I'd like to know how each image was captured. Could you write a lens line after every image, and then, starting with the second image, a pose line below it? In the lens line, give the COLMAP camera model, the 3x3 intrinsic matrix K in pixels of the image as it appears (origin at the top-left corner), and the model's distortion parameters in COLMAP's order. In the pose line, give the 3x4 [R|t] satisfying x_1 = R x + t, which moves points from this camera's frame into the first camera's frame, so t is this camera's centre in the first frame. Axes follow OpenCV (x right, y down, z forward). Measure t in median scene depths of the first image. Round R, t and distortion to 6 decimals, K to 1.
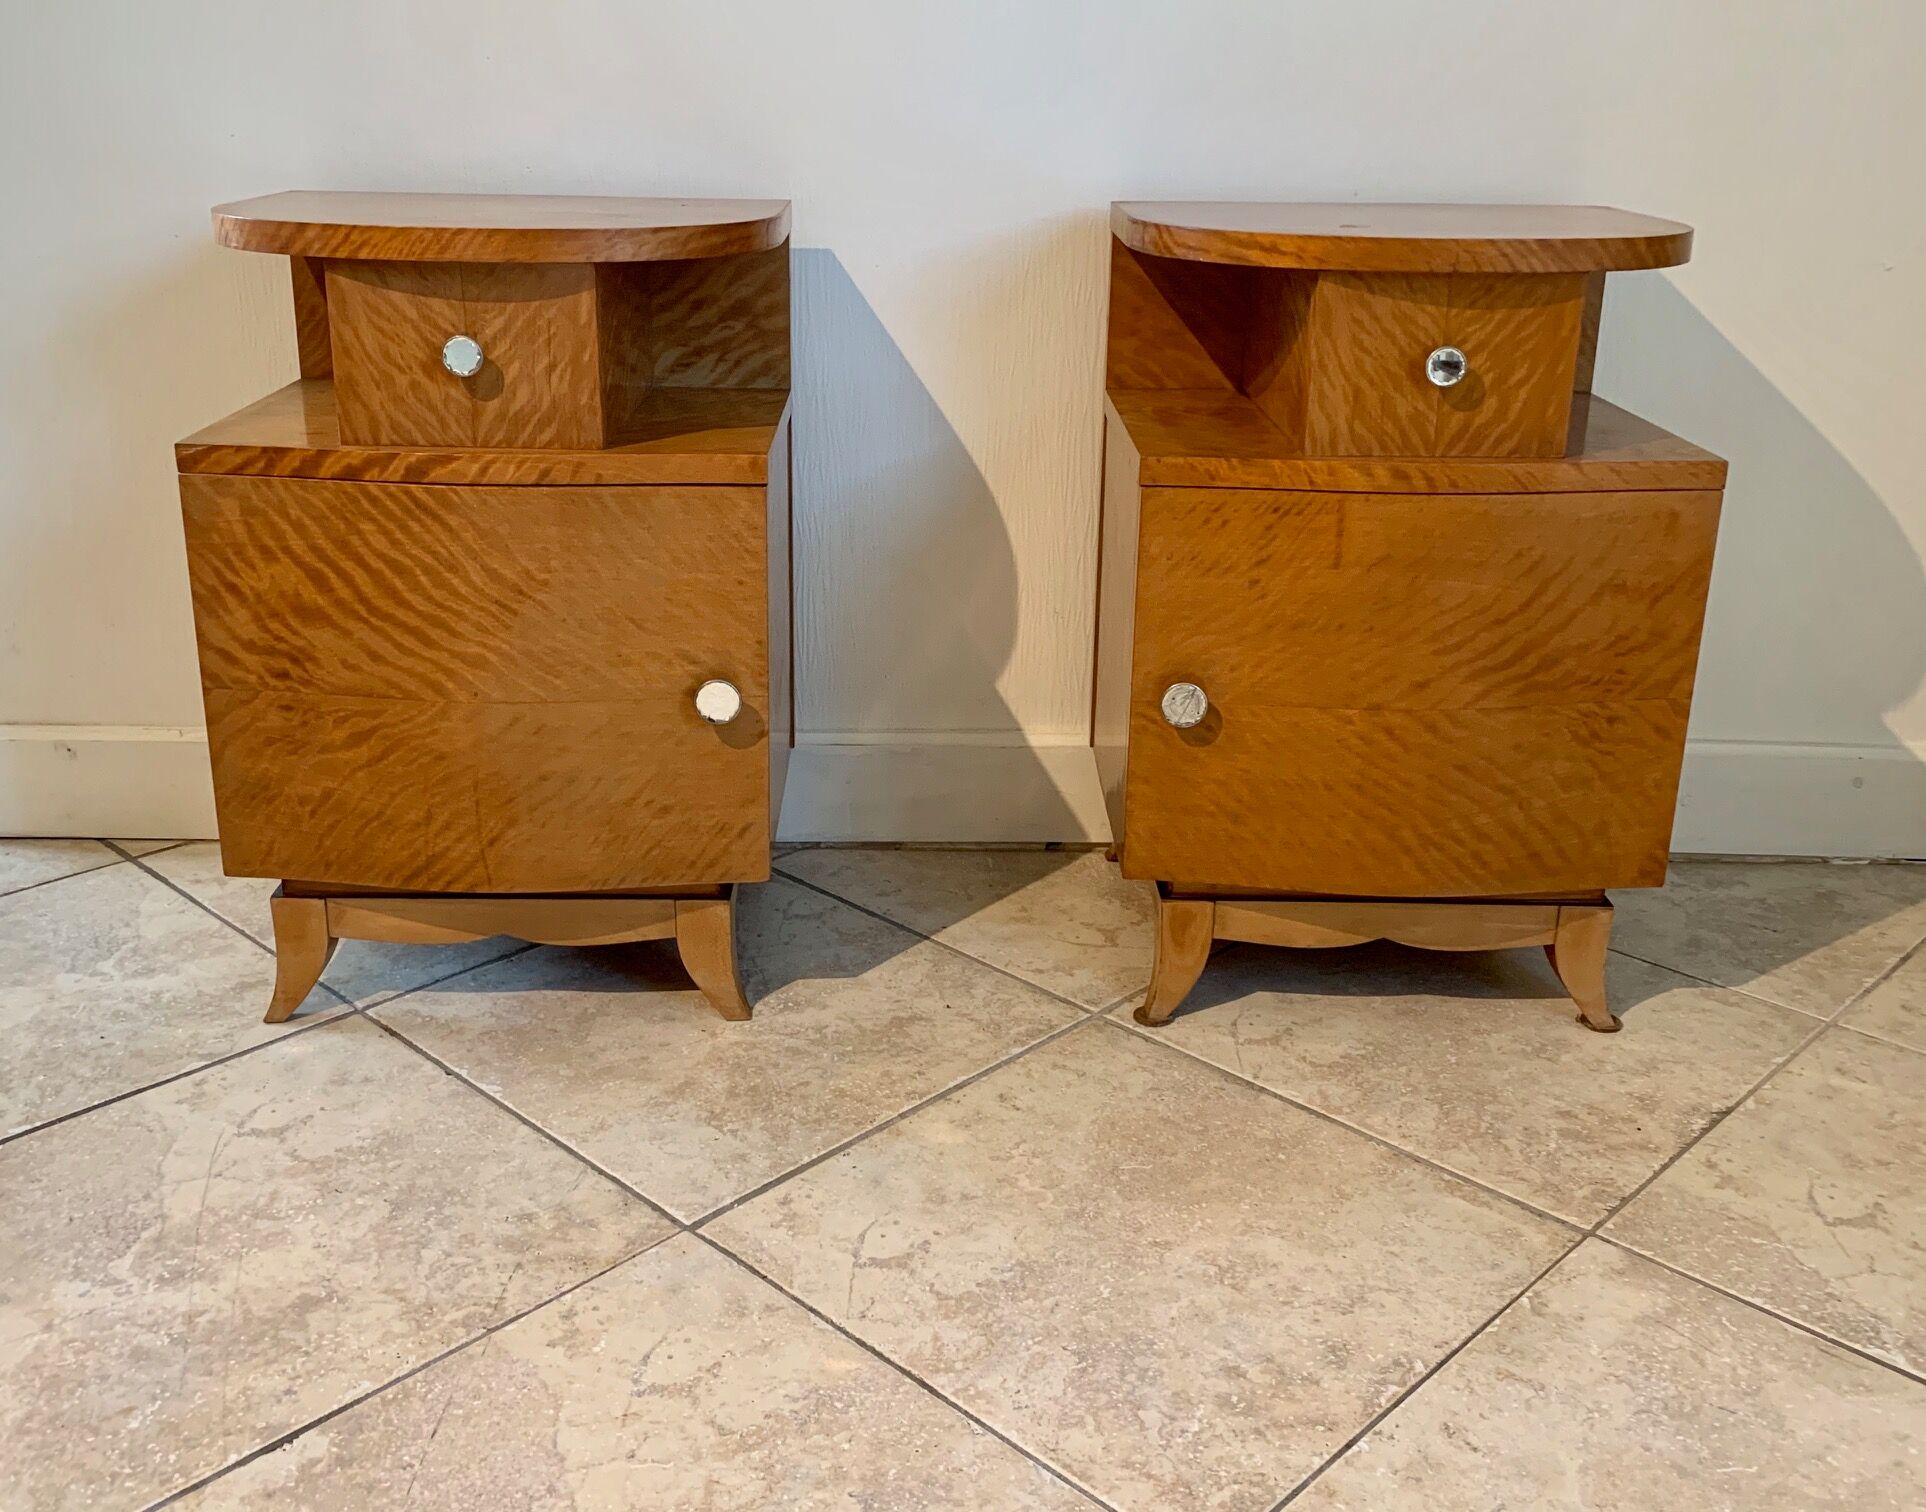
lens RADIAL K [[1875.5, 0, 912.0], [0, 1875.5, 701.1], [0, 0, 1]] dist [0.048662, -0.113551]
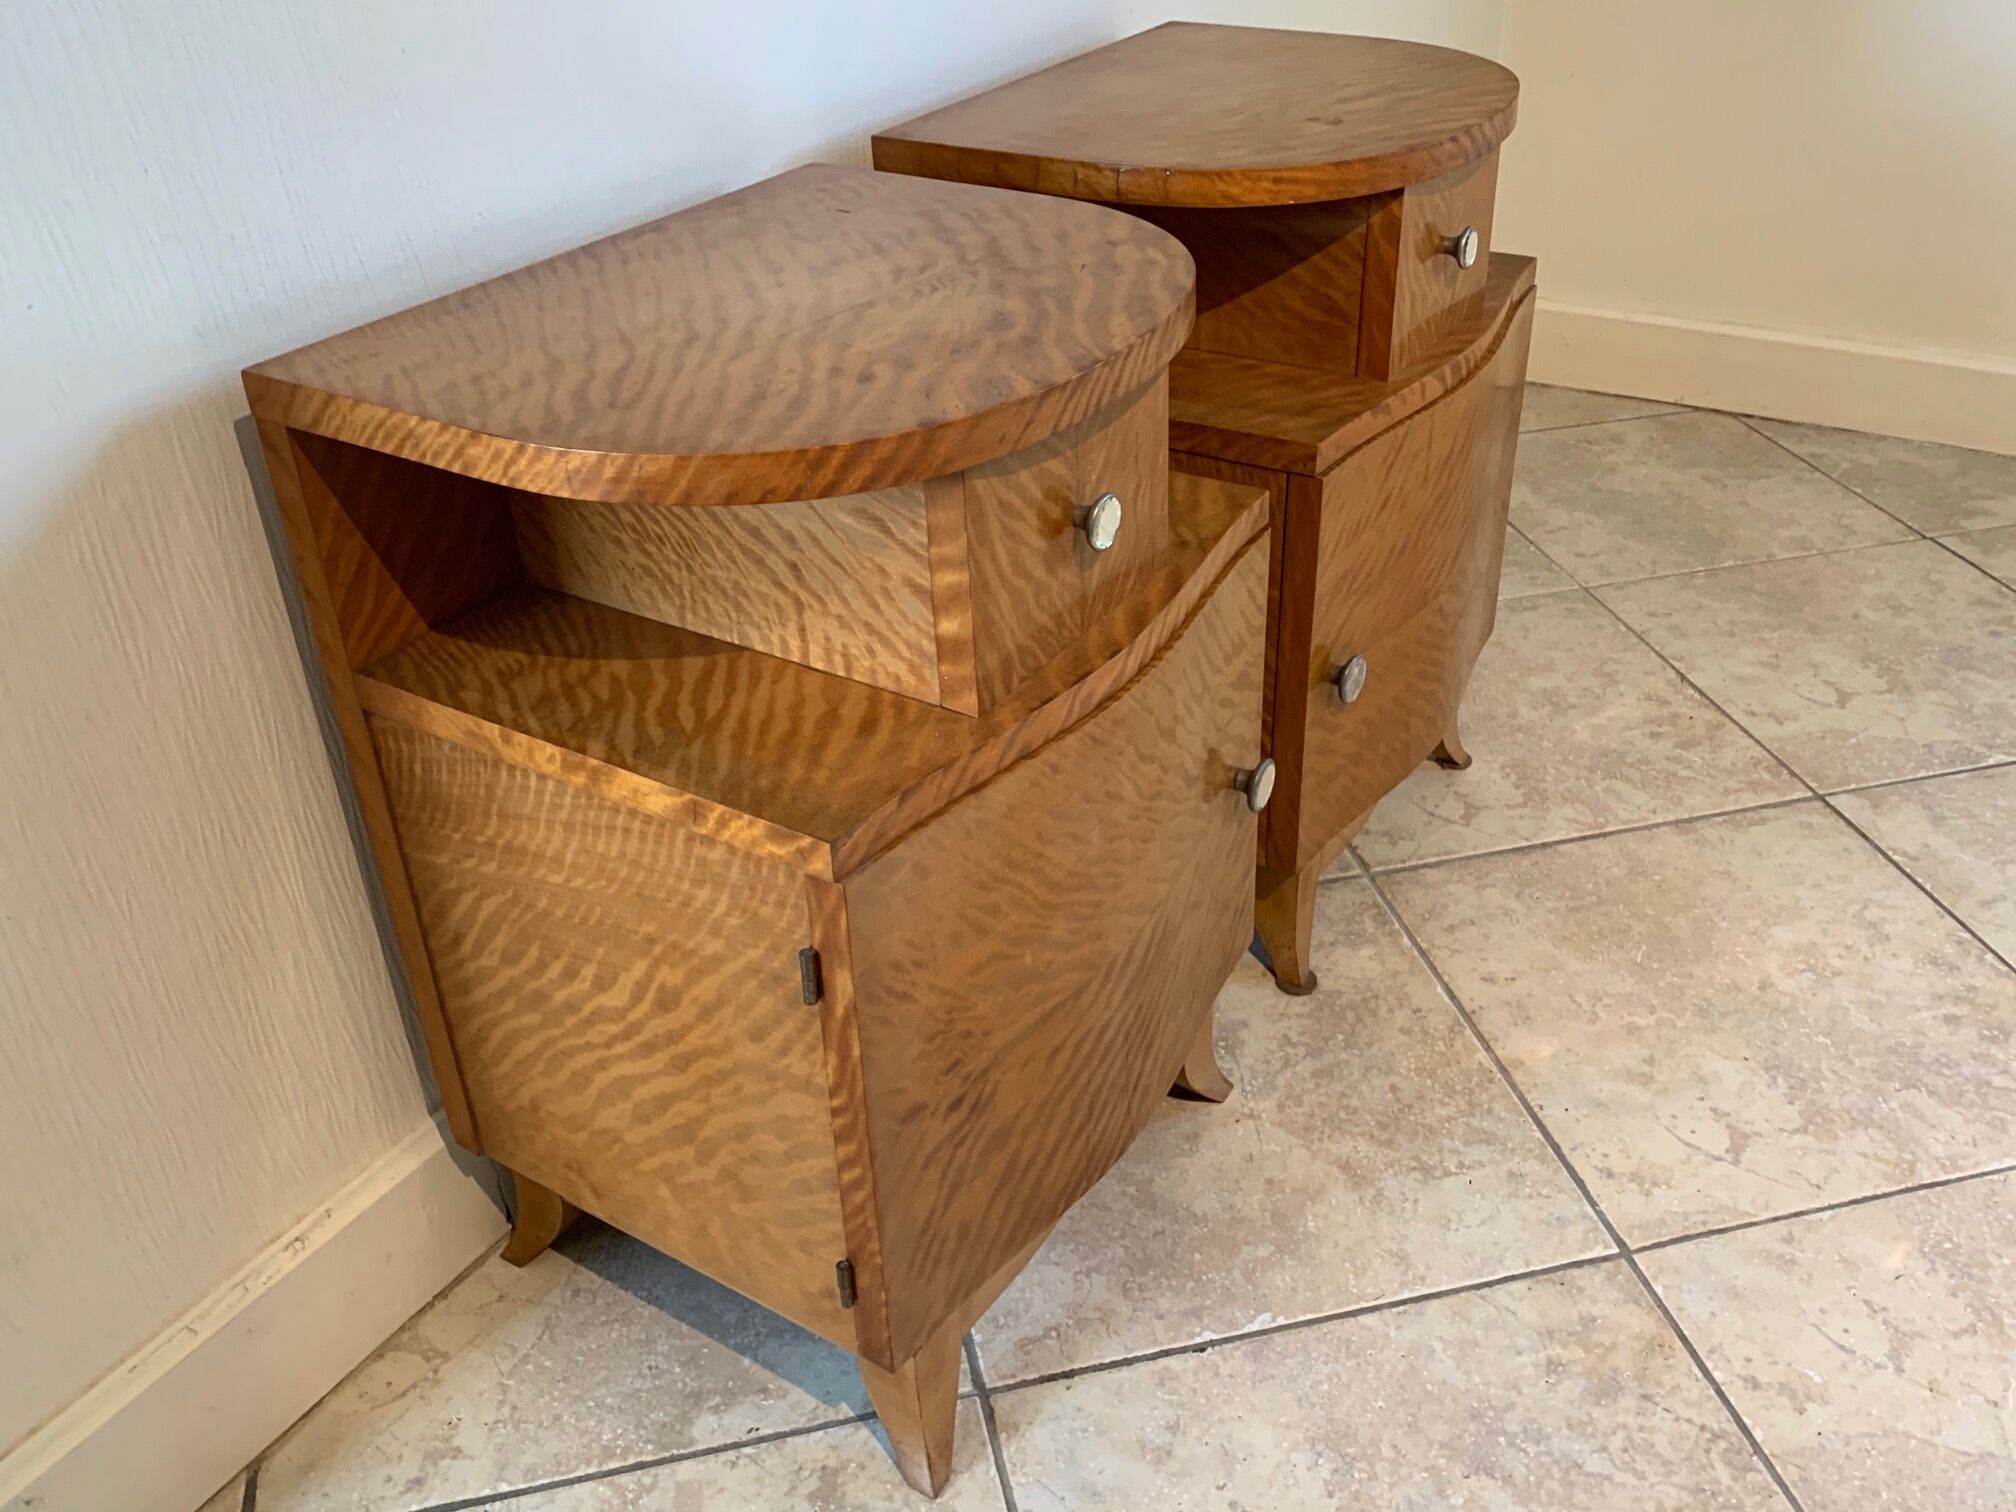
lens RADIAL K [[1778.7, 0, 1008.0], [0, 1778.7, 756.0], [0, 0, 1]] dist [0.007334, -0.017684]
pose [[0.528191, -0.478158, 0.701697, -0.752595], [0.307889, 0.877987, 0.366529, -0.351813], [-0.791340, 0.022447, 0.610964, 0.640721]]
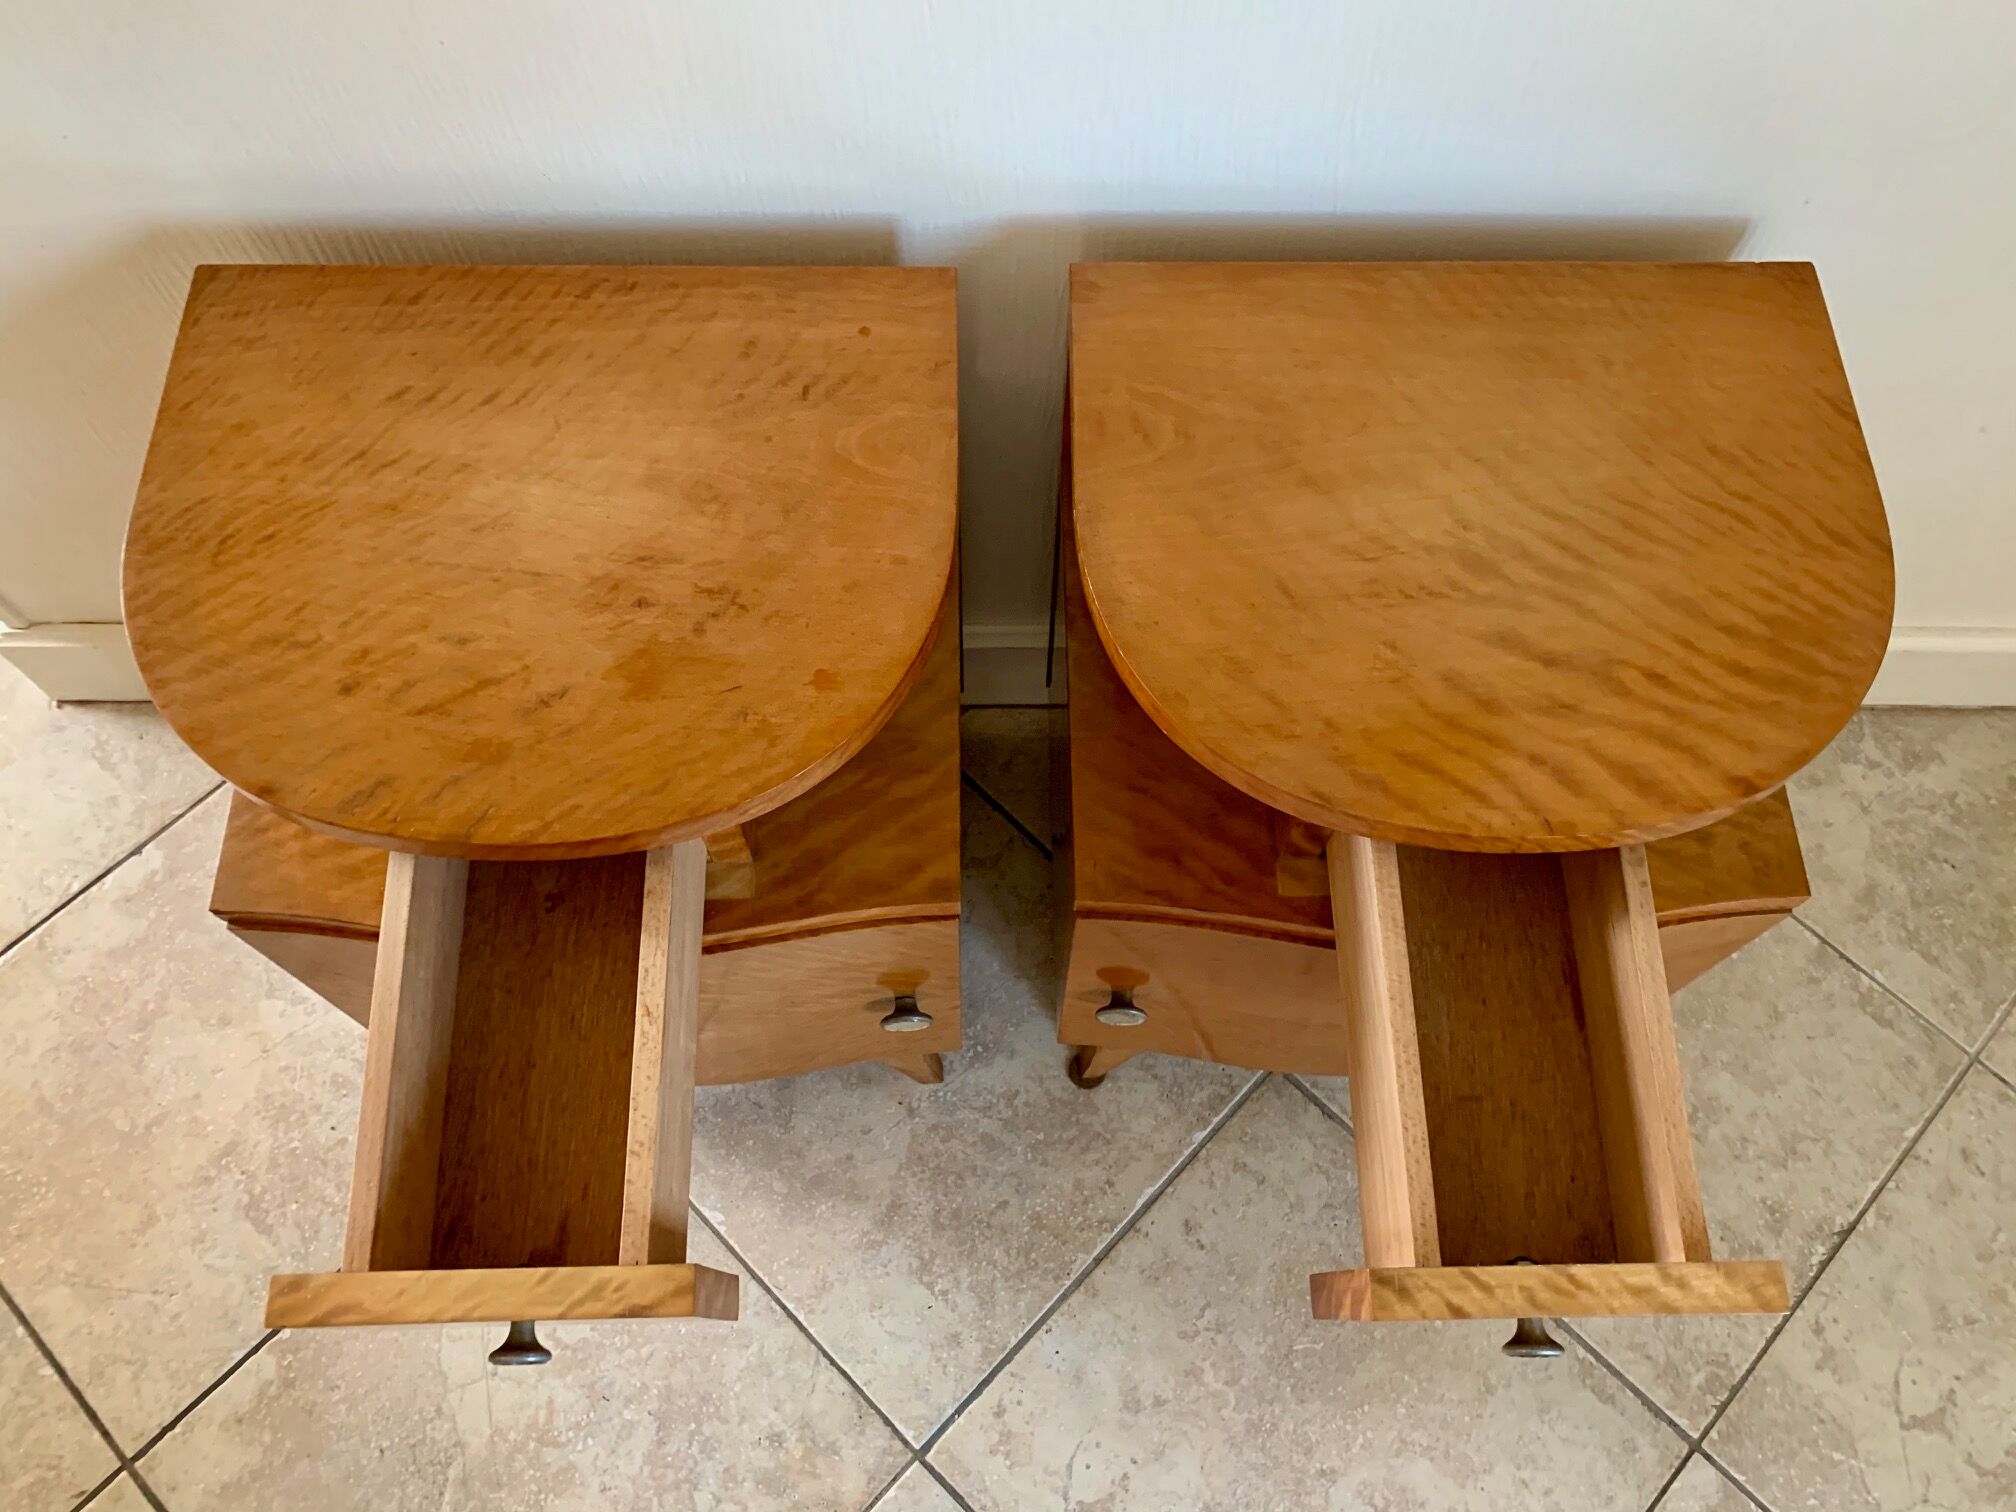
lens RADIAL K [[1567.8, 0, 997.7], [0, 1567.8, 717.7], [0, 0, 1]] dist [0.008546, -0.022124]
pose [[0.999954, -0.009329, 0.002108, -0.063621], [0.004934, 0.691975, 0.721905, -0.678824], [-0.008193, -0.721861, 0.691989, 0.615868]]
